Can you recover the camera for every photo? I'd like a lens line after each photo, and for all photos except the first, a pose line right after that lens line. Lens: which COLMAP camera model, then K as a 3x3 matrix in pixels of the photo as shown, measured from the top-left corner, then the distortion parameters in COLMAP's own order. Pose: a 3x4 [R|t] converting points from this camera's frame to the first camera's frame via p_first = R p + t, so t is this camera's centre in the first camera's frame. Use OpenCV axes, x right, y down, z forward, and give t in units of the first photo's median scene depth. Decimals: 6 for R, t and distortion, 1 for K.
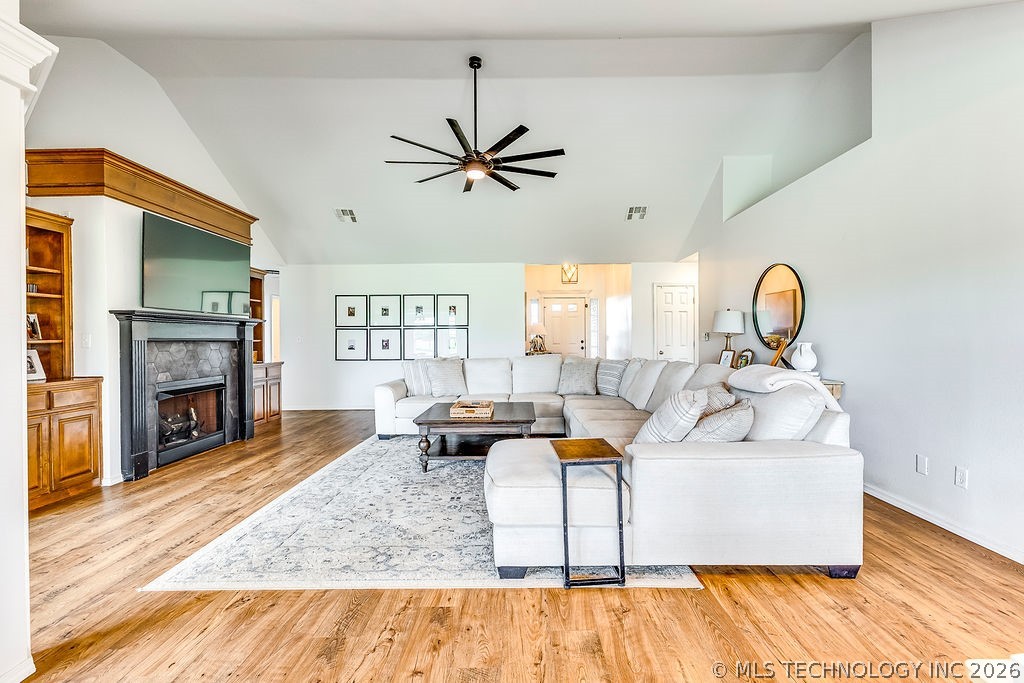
lens RADIAL K [[446.2, 0, 519.3], [0, 446.2, 339.6], [0, 0, 1]] dist [0.008647, -0.000433]
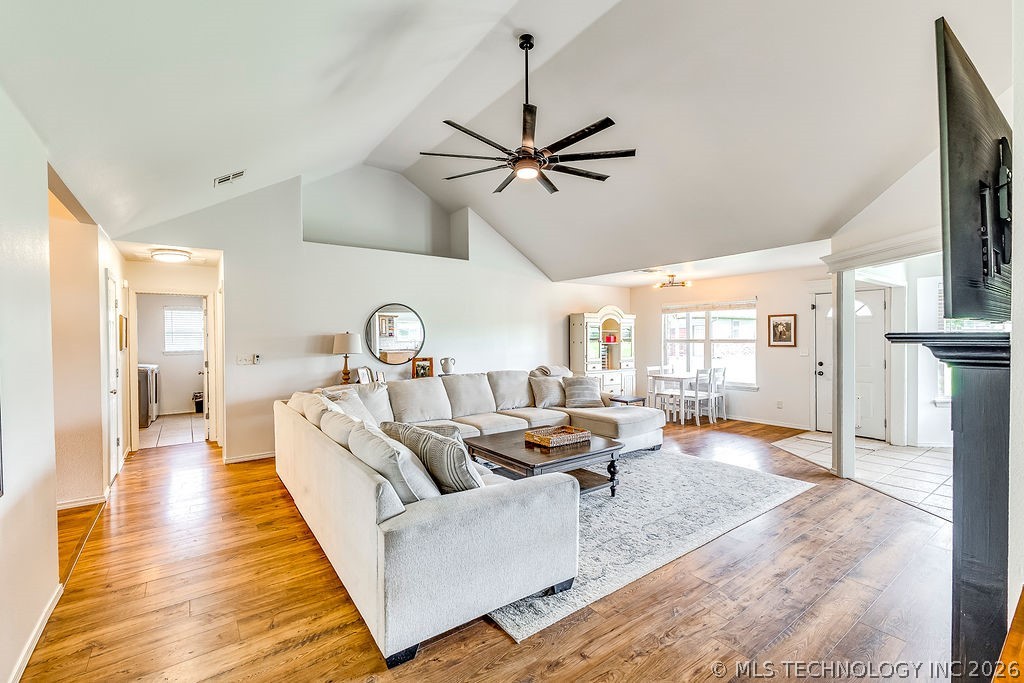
lens RADIAL K [[446.2, 0, 519.3], [0, 446.2, 339.6], [0, 0, 1]] dist [0.008647, -0.000433]
pose [[-0.608017, 0.006052, 0.793901, -0.766346], [0.010641, 0.999943, 0.000527, -0.052018], [-0.793853, 0.008768, -0.608047, 1.539195]]
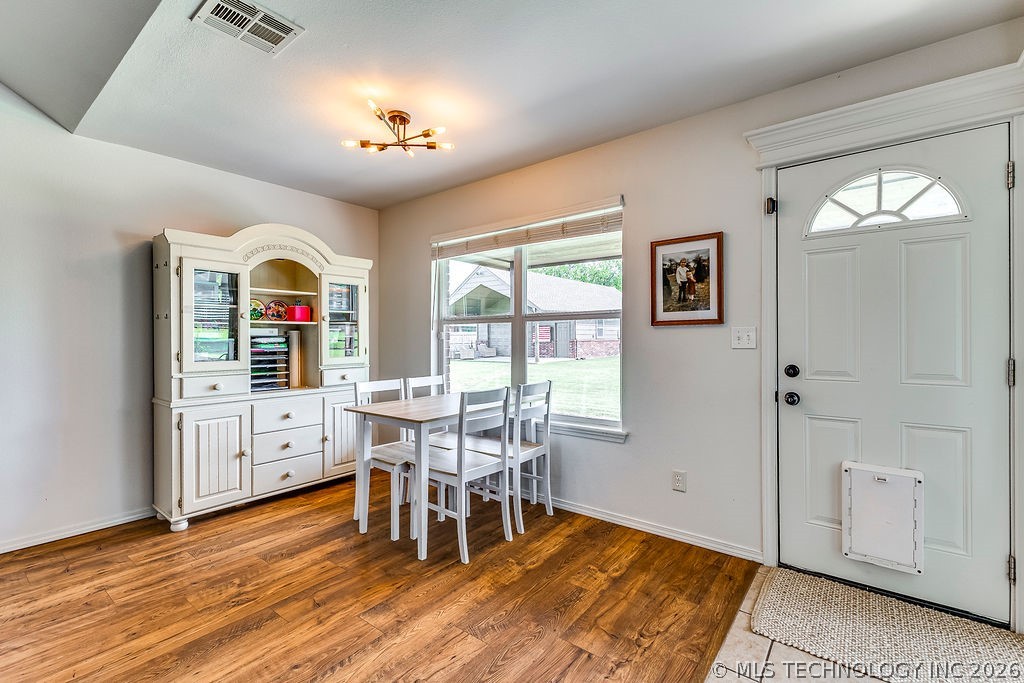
lens RADIAL K [[446.2, 0, 519.3], [0, 446.2, 339.6], [0, 0, 1]] dist [0.008647, -0.000433]
pose [[-0.792550, 0.008548, 0.609746, -0.269098], [0.008872, 0.999958, -0.002486, 0.001817], [-0.609742, 0.003440, -0.792593, 0.457523]]
